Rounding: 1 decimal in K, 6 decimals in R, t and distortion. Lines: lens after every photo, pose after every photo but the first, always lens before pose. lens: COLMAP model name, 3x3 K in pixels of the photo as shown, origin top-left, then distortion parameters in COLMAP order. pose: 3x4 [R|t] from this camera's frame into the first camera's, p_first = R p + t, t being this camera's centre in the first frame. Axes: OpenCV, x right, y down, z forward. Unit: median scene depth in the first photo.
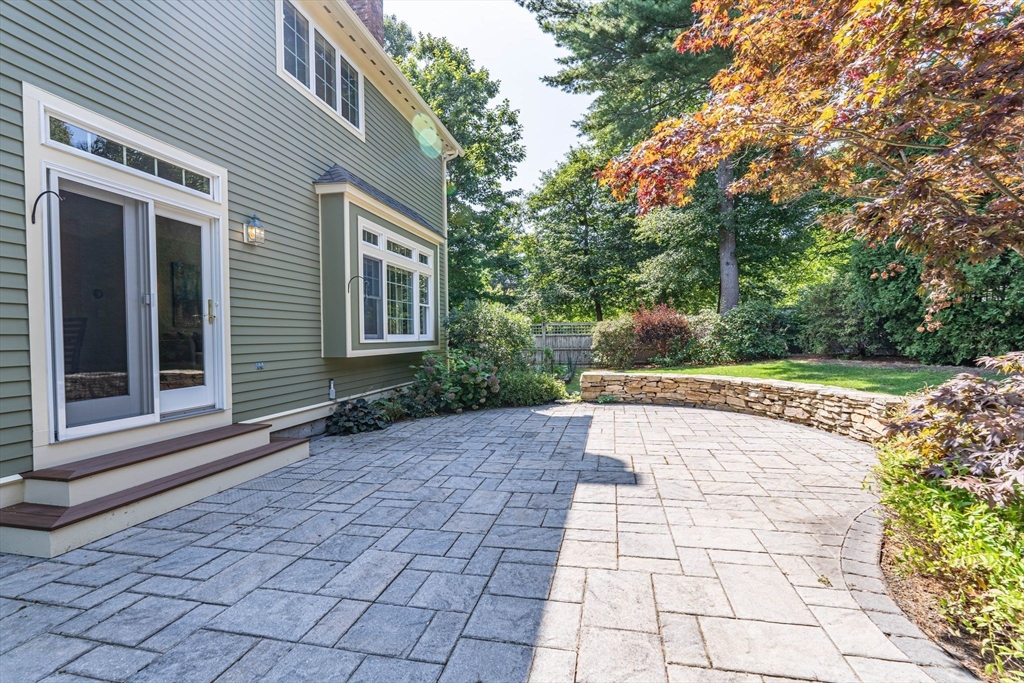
lens RADIAL K [[450.9, 0, 512.0], [0, 450.9, 341.5], [0, 0, 1]] dist [-0.001170, -0.000018]
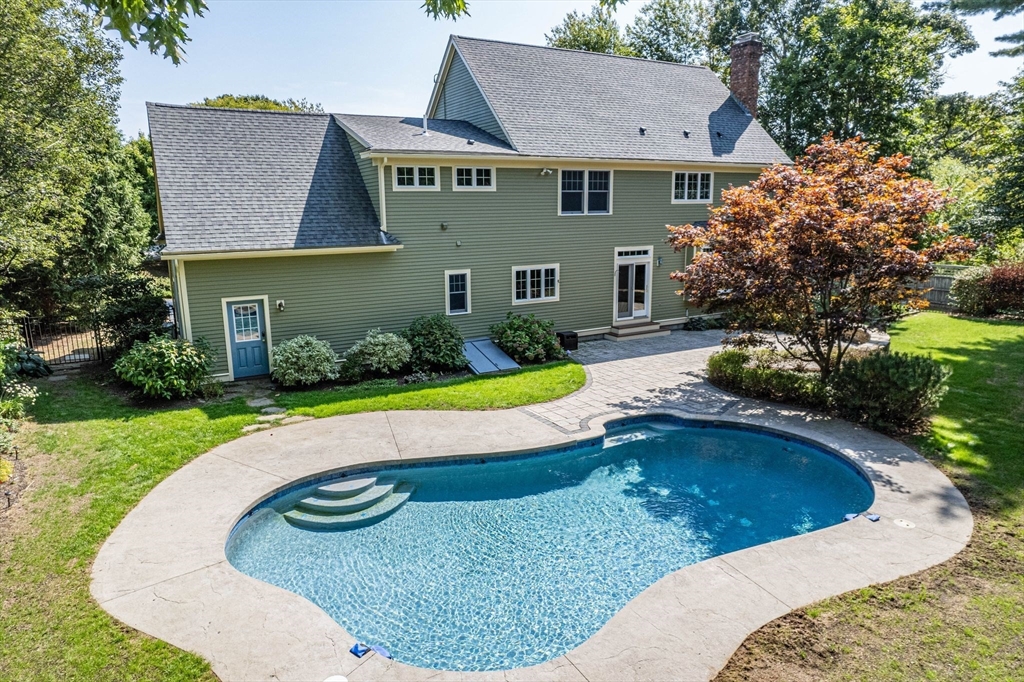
lens RADIAL K [[648.7, 0, 512.0], [0, 648.7, 341.0], [0, 0, 1]] dist [-0.034821, -0.000738]
pose [[0.662046, 0.167985, -0.730394, 2.257256], [-0.010378, 0.976518, 0.215185, -0.706272], [0.749391, -0.134883, 0.648243, -2.937492]]
